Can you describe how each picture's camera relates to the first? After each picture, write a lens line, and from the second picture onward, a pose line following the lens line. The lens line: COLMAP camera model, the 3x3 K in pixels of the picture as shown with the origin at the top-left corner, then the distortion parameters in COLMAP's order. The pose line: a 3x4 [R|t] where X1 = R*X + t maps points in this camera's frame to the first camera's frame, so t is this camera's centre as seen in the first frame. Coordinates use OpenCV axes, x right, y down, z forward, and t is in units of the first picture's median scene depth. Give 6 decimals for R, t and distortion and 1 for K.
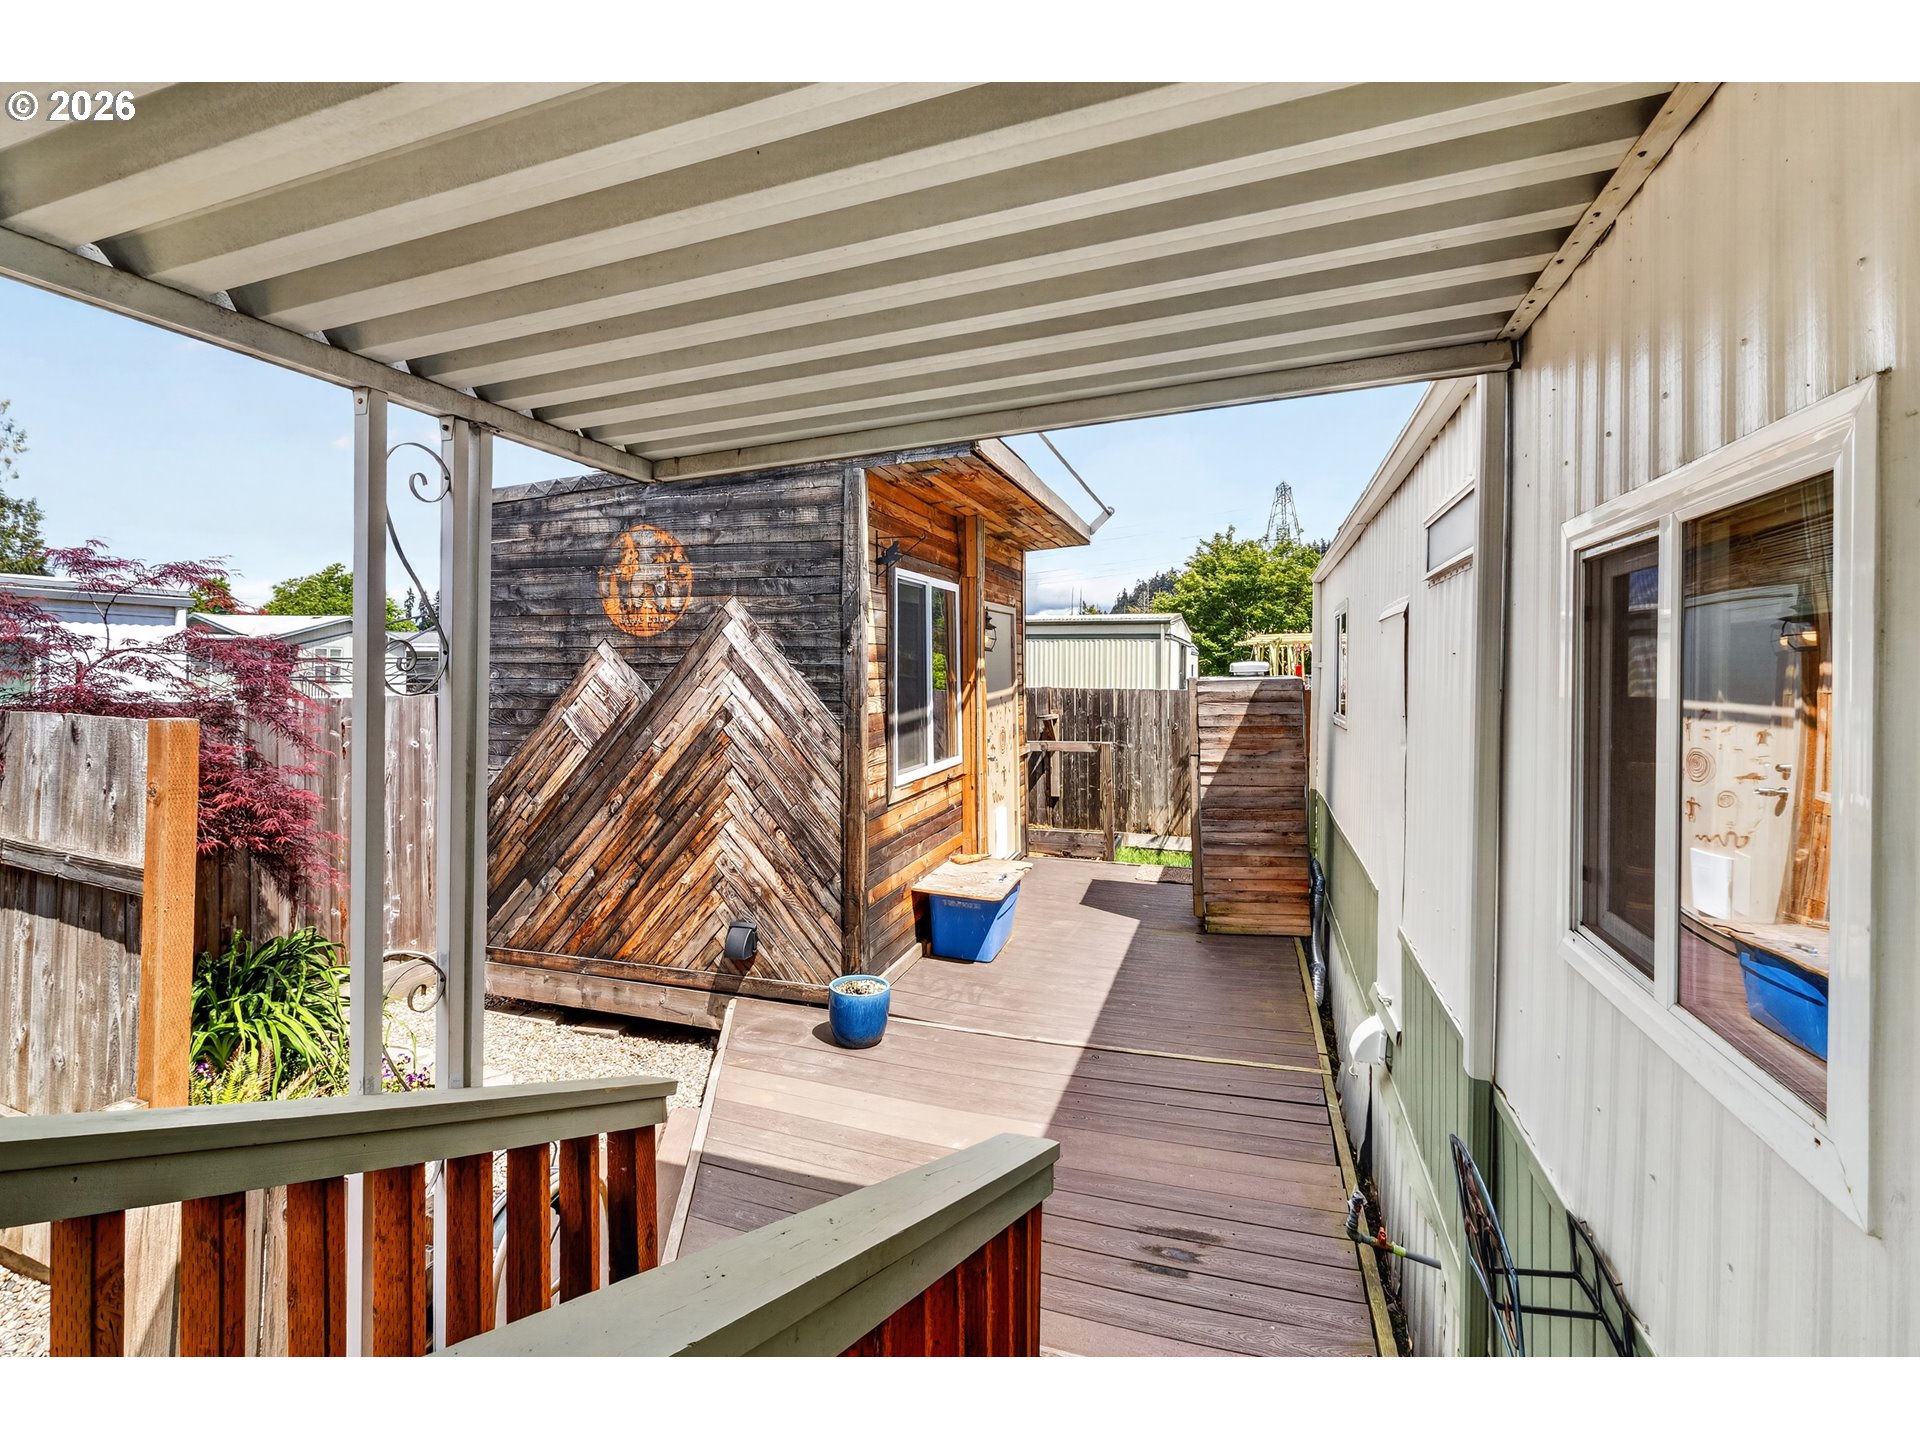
lens RADIAL K [[885.9, 0, 958.8], [0, 885.9, 685.3], [0, 0, 1]] dist [0.001422, 0.000954]
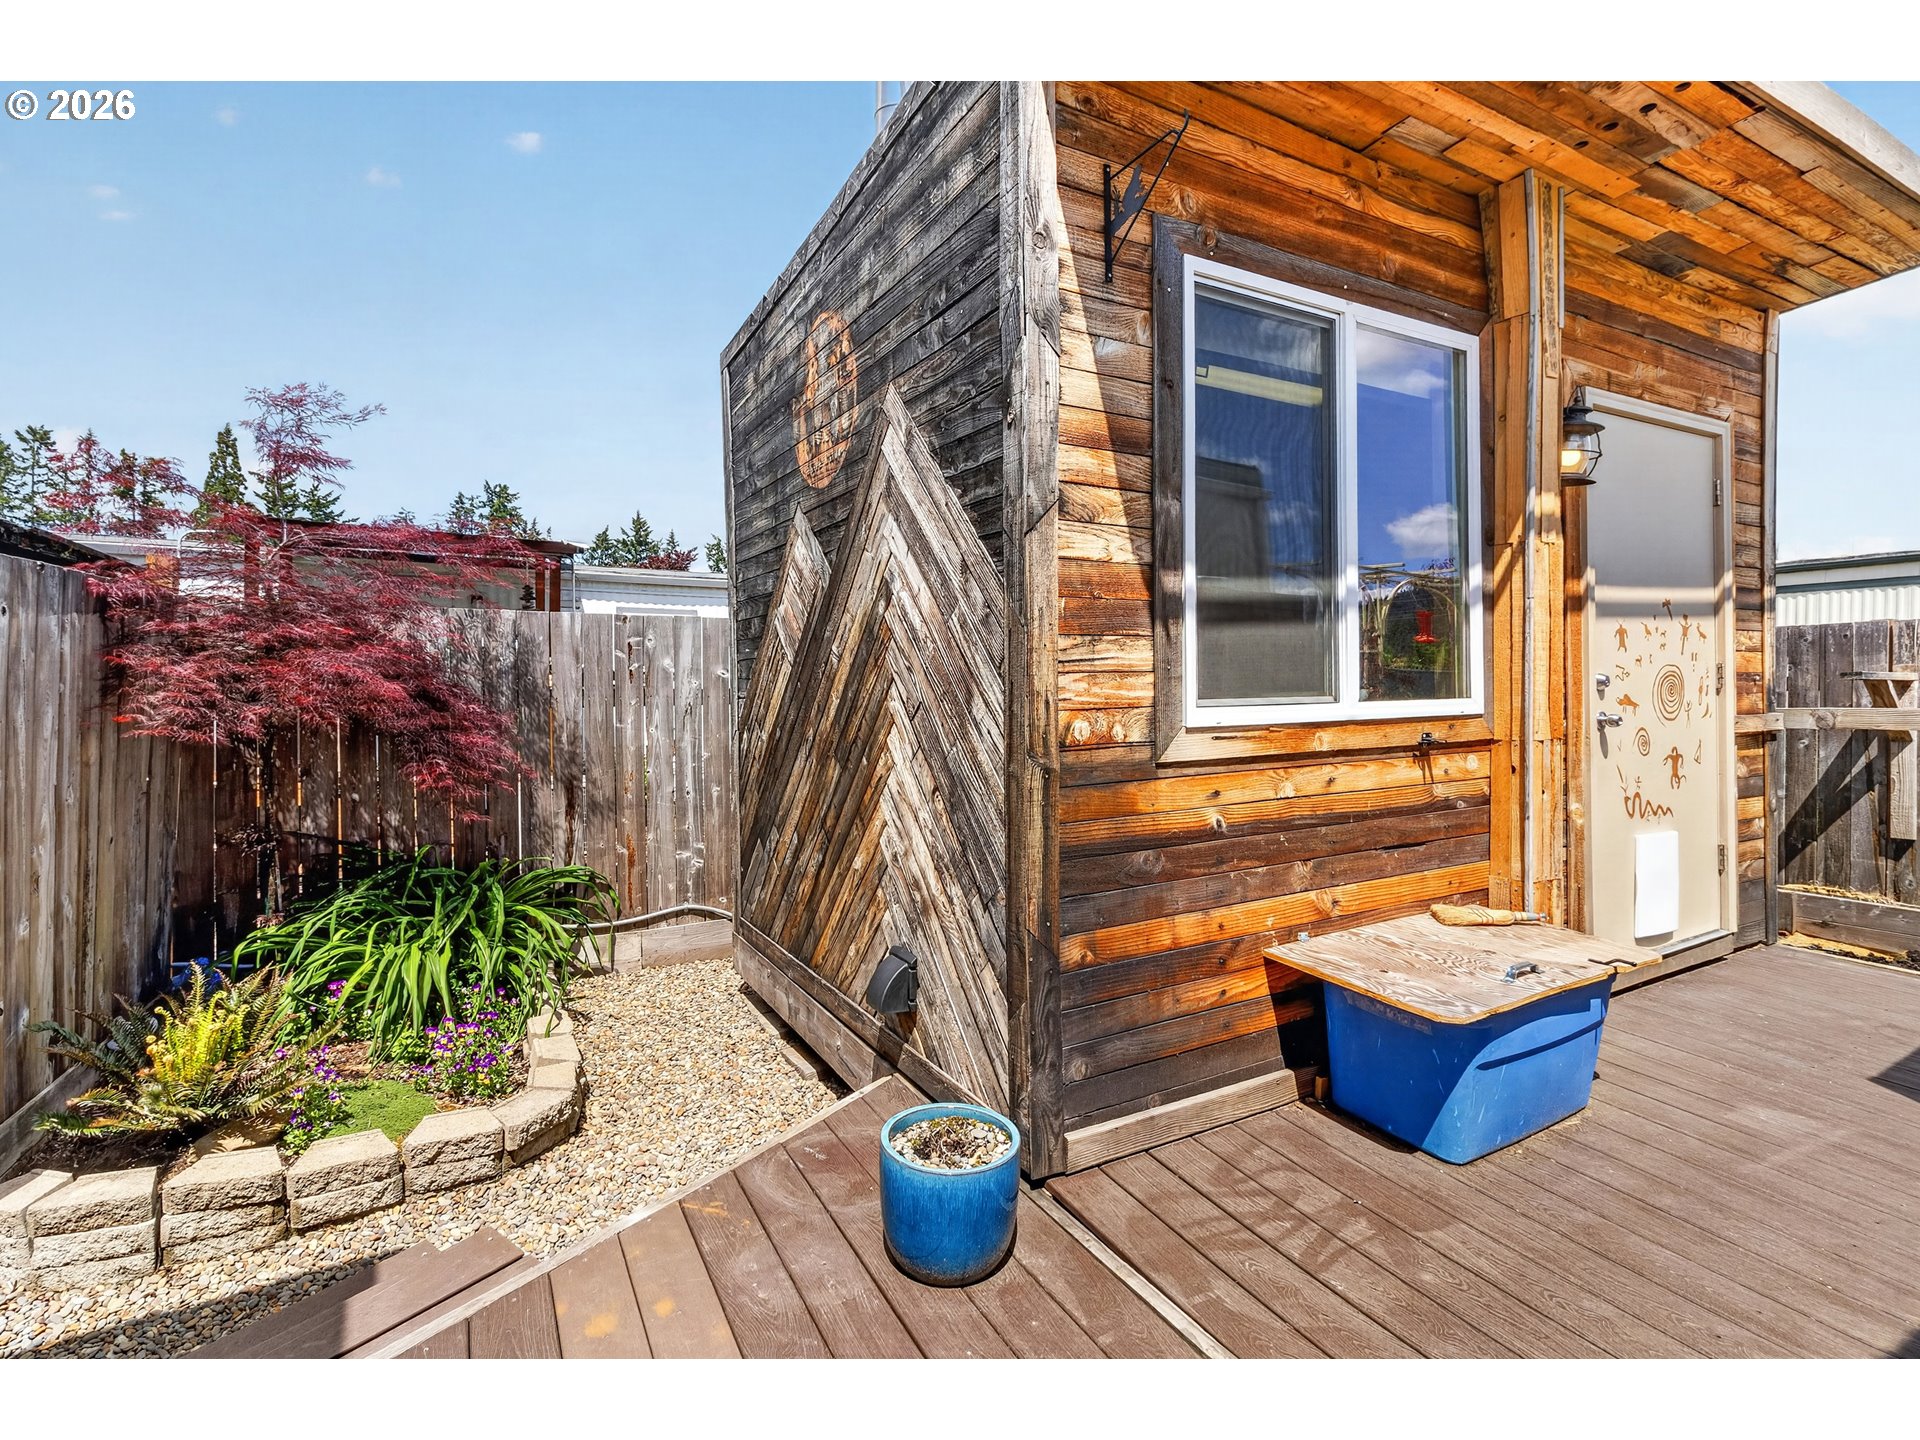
lens RADIAL K [[897.4, 0, 928.0], [0, 897.4, 716.2], [0, 0, 1]] dist [-0.000813, 0.000220]
pose [[0.707074, 0.014064, -0.707000, 0.171545], [0.002175, 0.999754, 0.022064, 0.099888], [0.707136, -0.017139, 0.706870, 0.582516]]
